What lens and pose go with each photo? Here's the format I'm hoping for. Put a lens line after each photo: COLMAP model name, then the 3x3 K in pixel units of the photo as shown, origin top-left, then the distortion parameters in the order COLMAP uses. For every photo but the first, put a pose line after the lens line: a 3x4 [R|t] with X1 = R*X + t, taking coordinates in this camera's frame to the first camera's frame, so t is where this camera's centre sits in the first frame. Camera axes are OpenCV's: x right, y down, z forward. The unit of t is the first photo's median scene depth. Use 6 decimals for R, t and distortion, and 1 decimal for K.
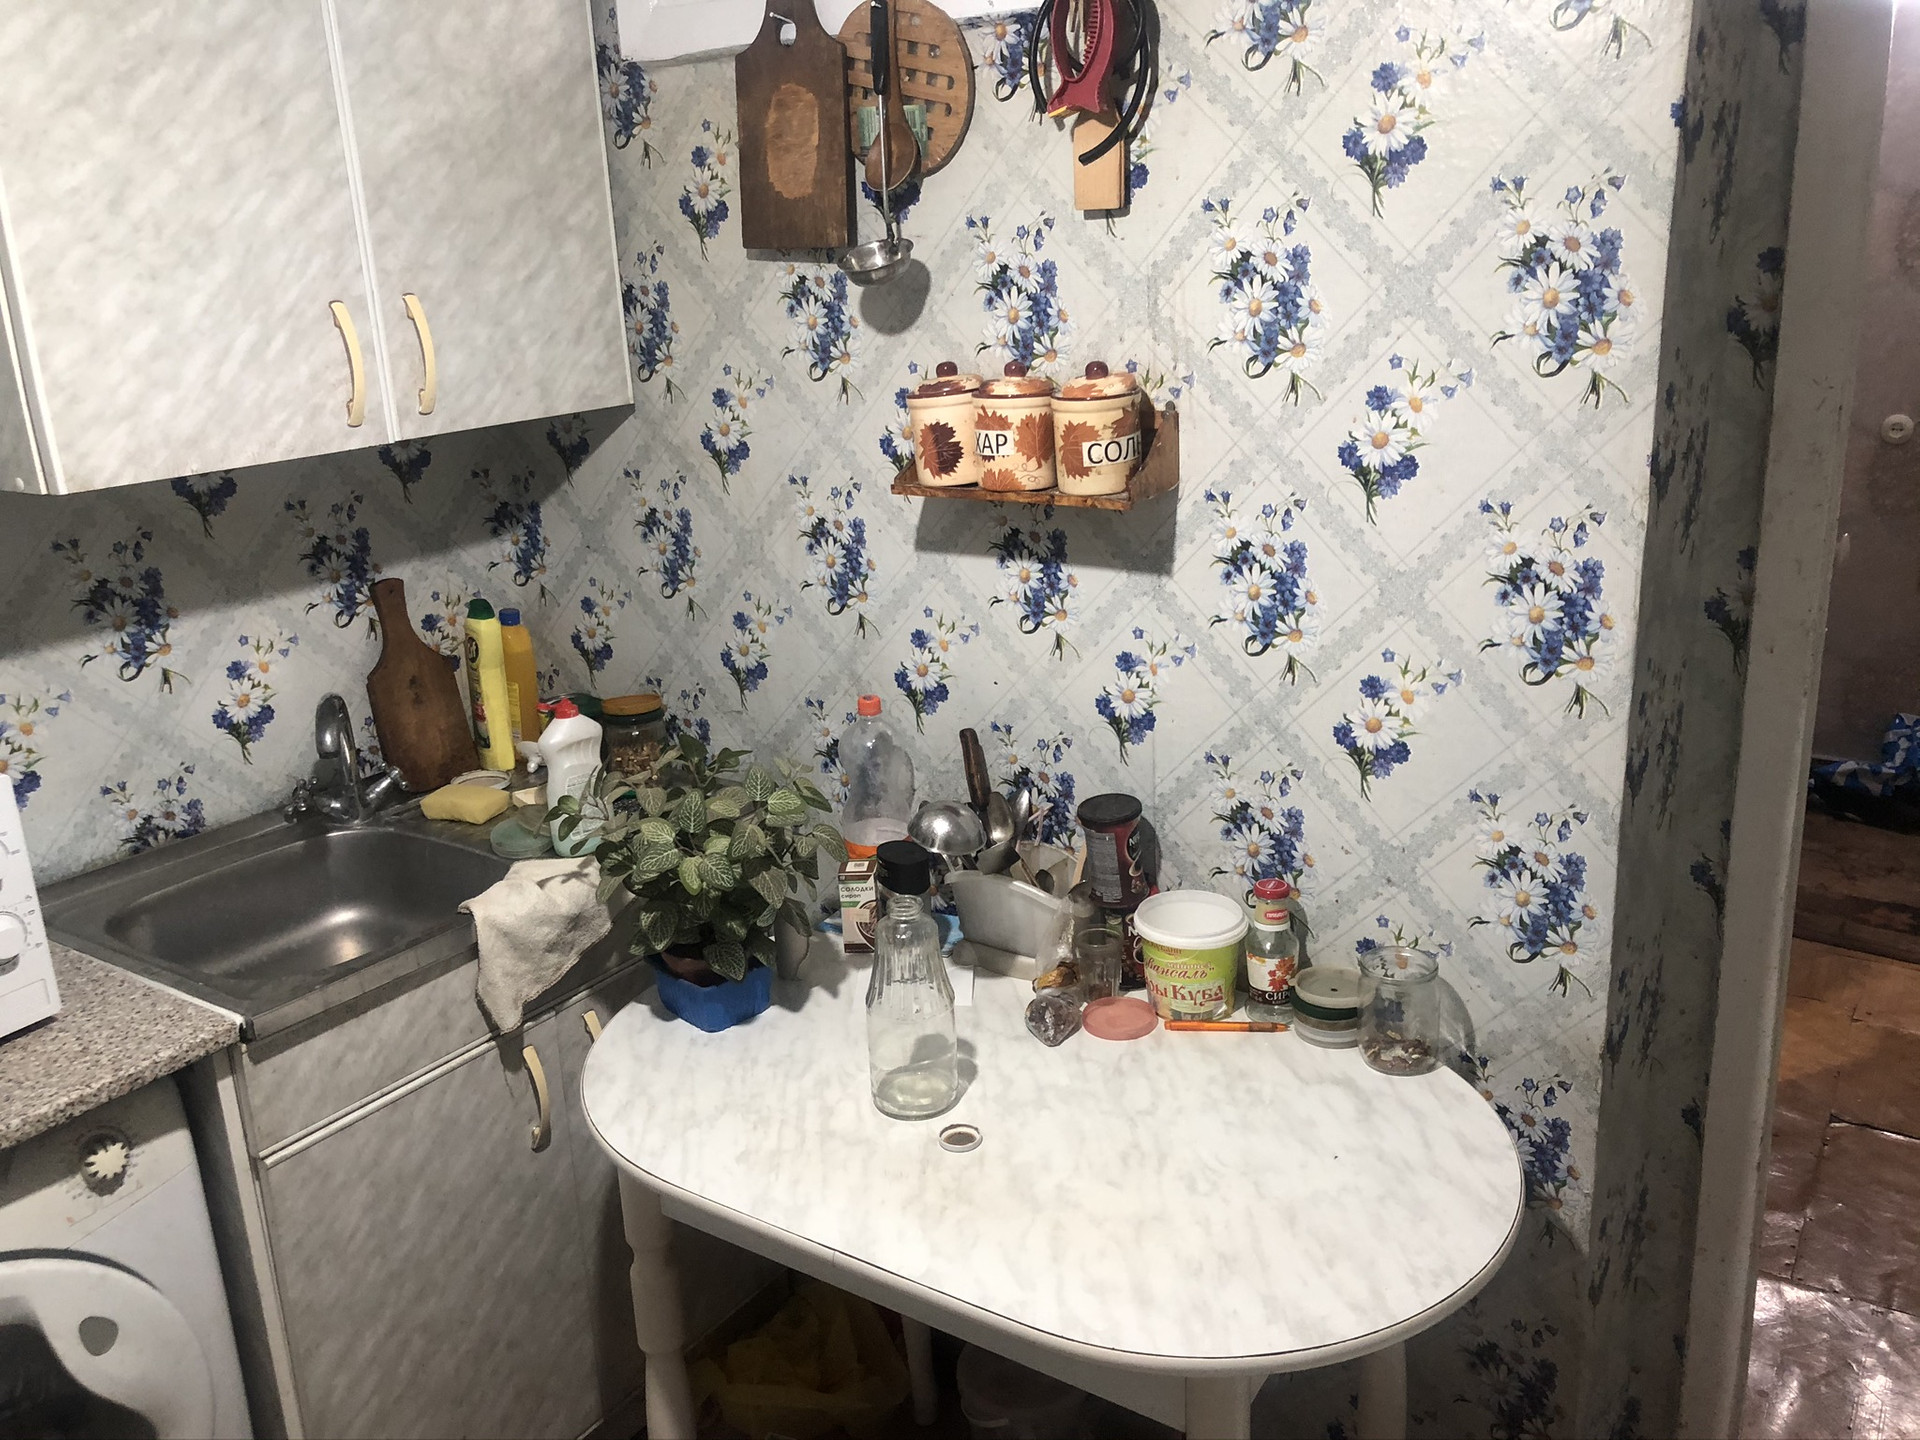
lens RADIAL K [[1571.4, 0, 954.8], [0, 1571.4, 704.0], [0, 0, 1]] dist [0.023276, 0.000095]
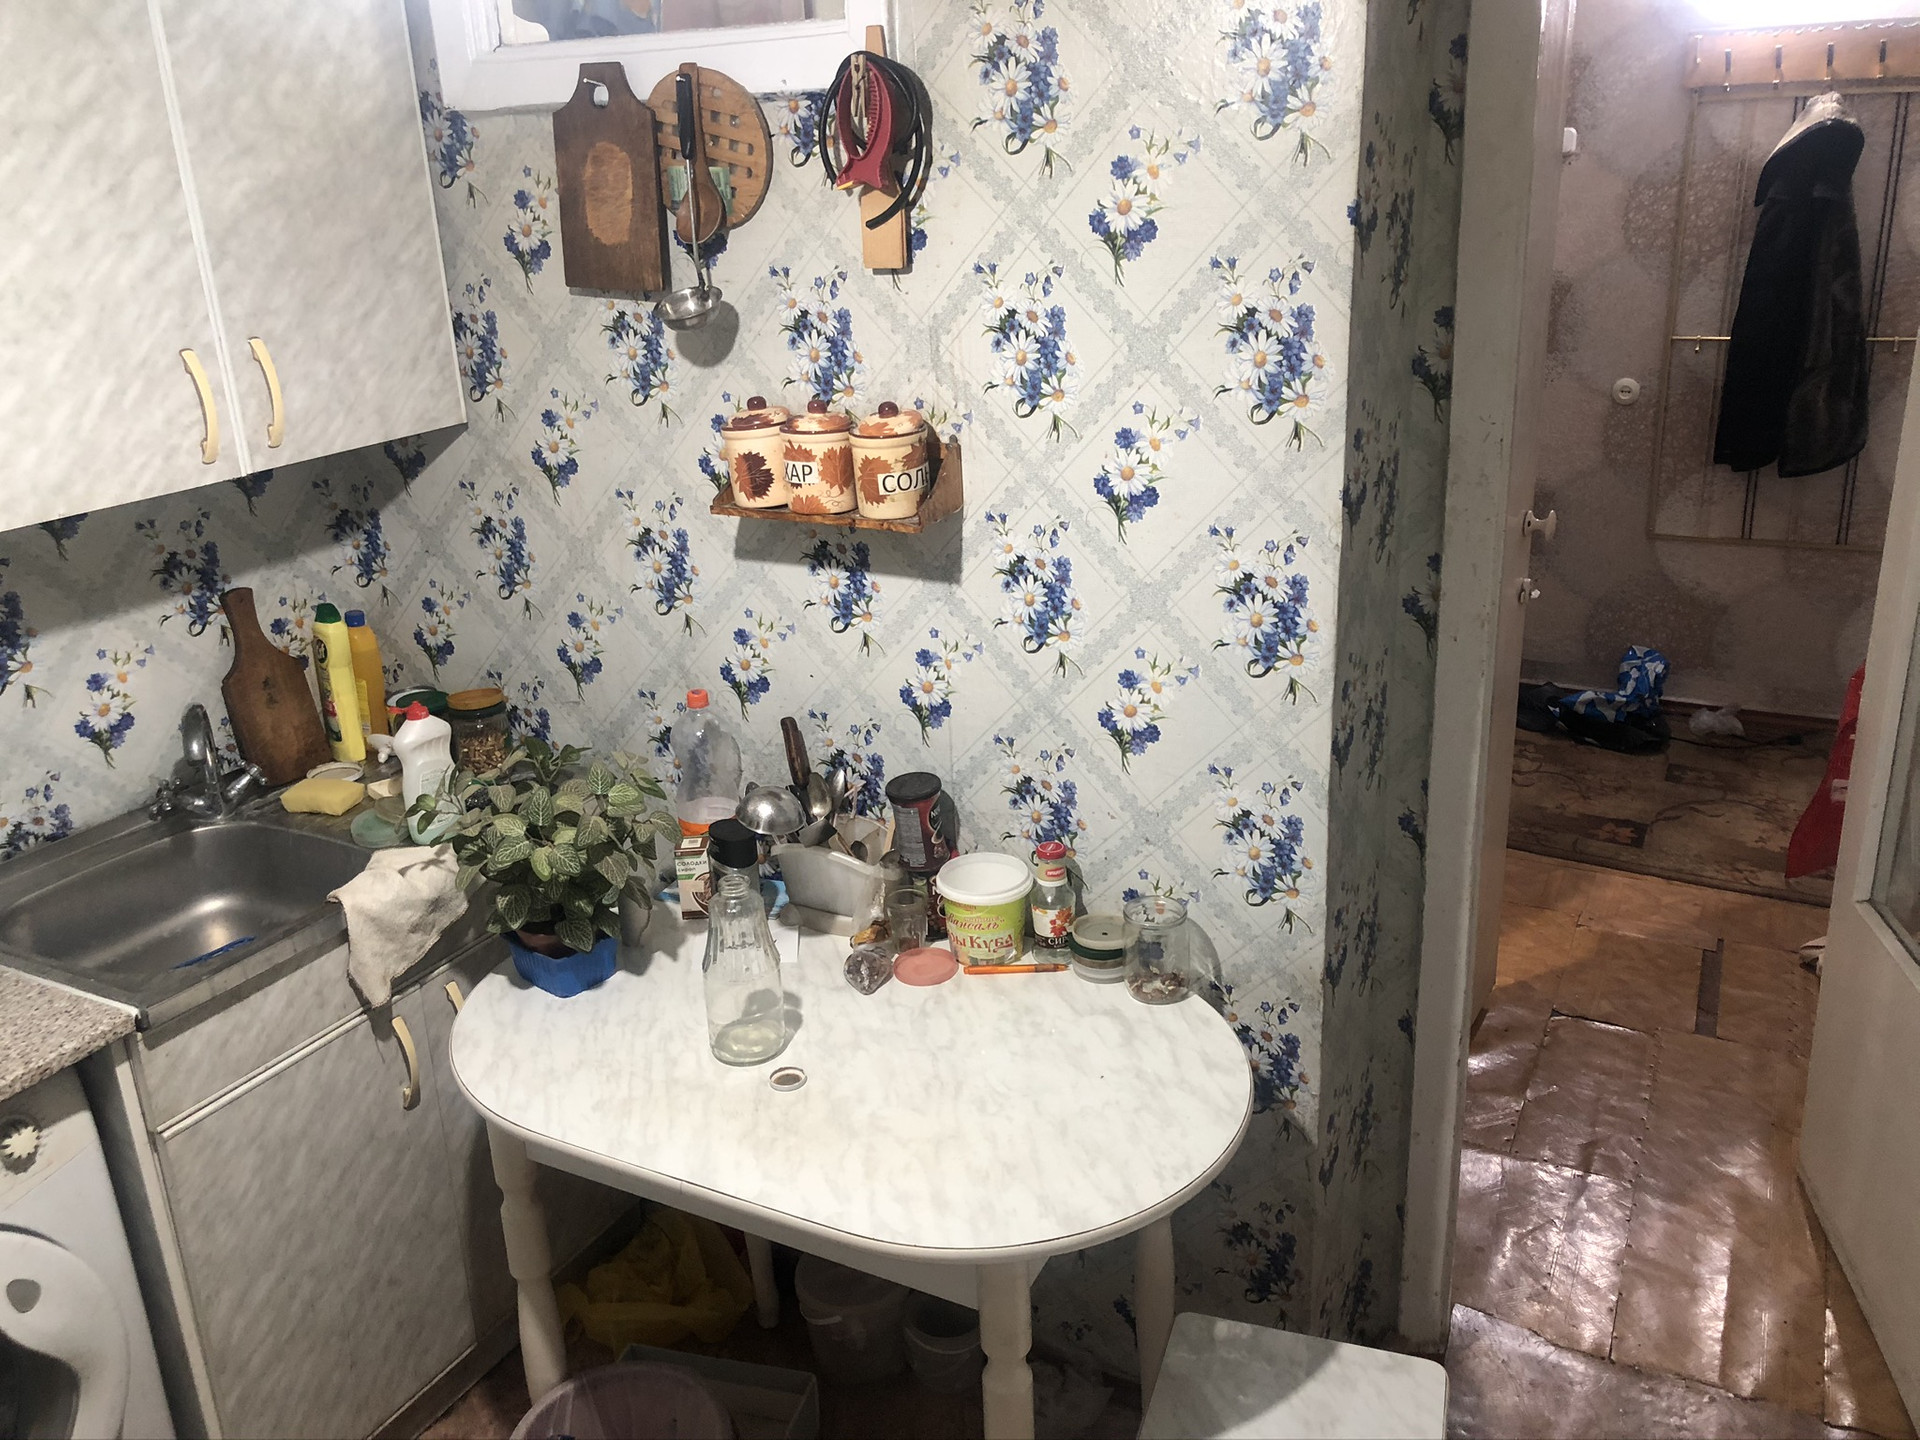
lens RADIAL K [[1571.4, 0, 954.8], [0, 1571.4, 704.0], [0, 0, 1]] dist [0.023276, 0.000095]
pose [[0.994112, -0.031091, 0.103801, 0.012543], [0.026186, 0.998490, 0.048285, -0.048939], [-0.105145, -0.045282, 0.993425, -0.141409]]
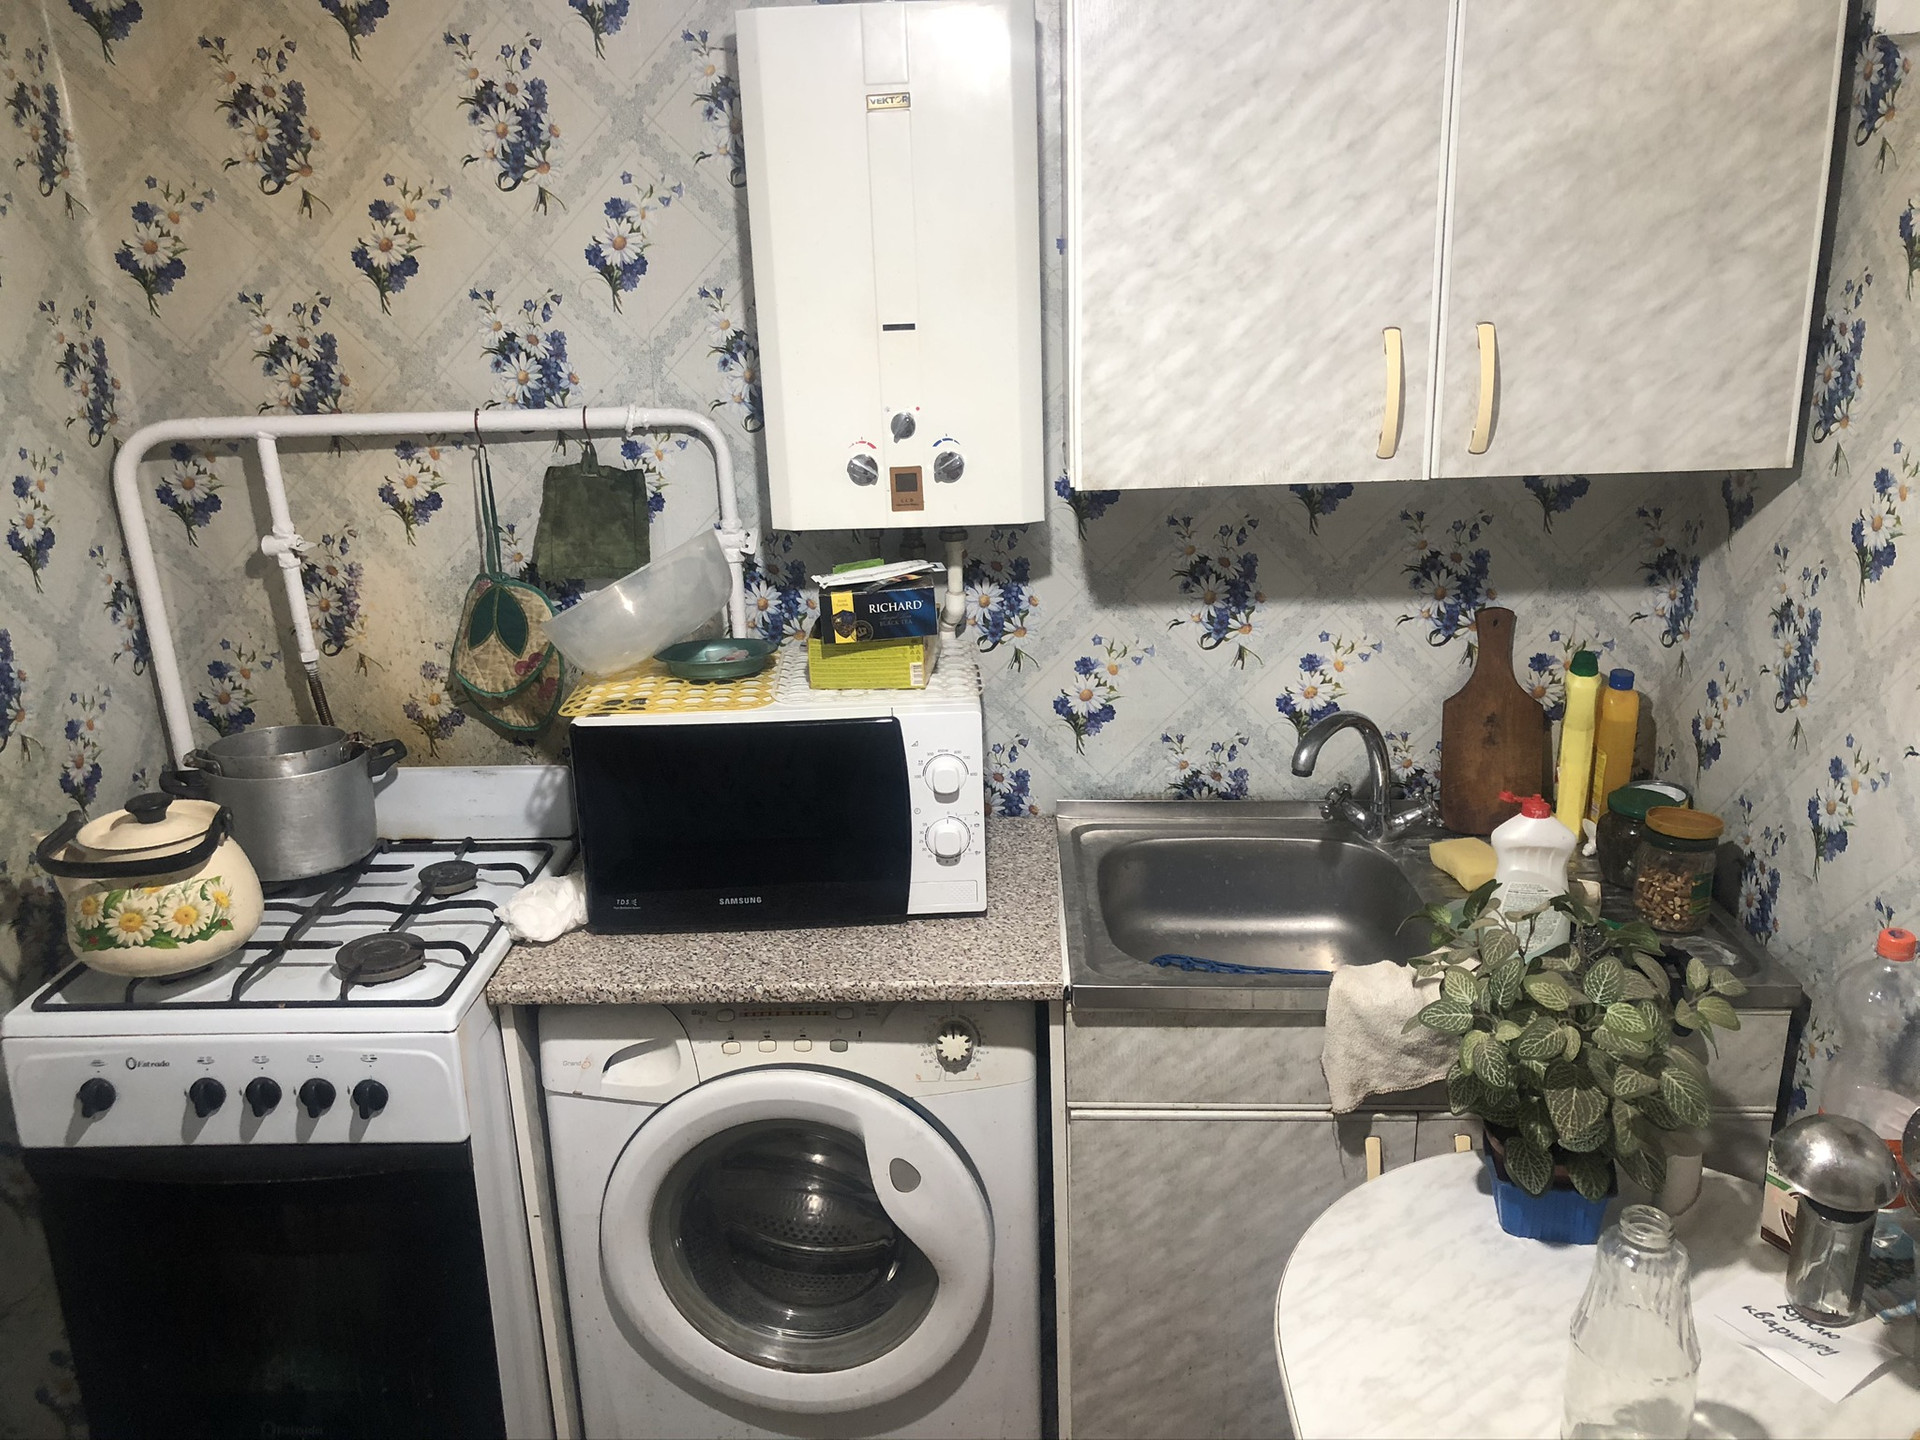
lens RADIAL K [[1550.5, 0, 956.6], [0, 1550.5, 694.7], [0, 0, 1]] dist [0.044046, -0.053554]
pose [[0.537107, 0.279092, -0.796005, 0.268843], [-0.239203, 0.955333, 0.173552, -0.139317], [0.808887, 0.097191, 0.579876, 0.254287]]
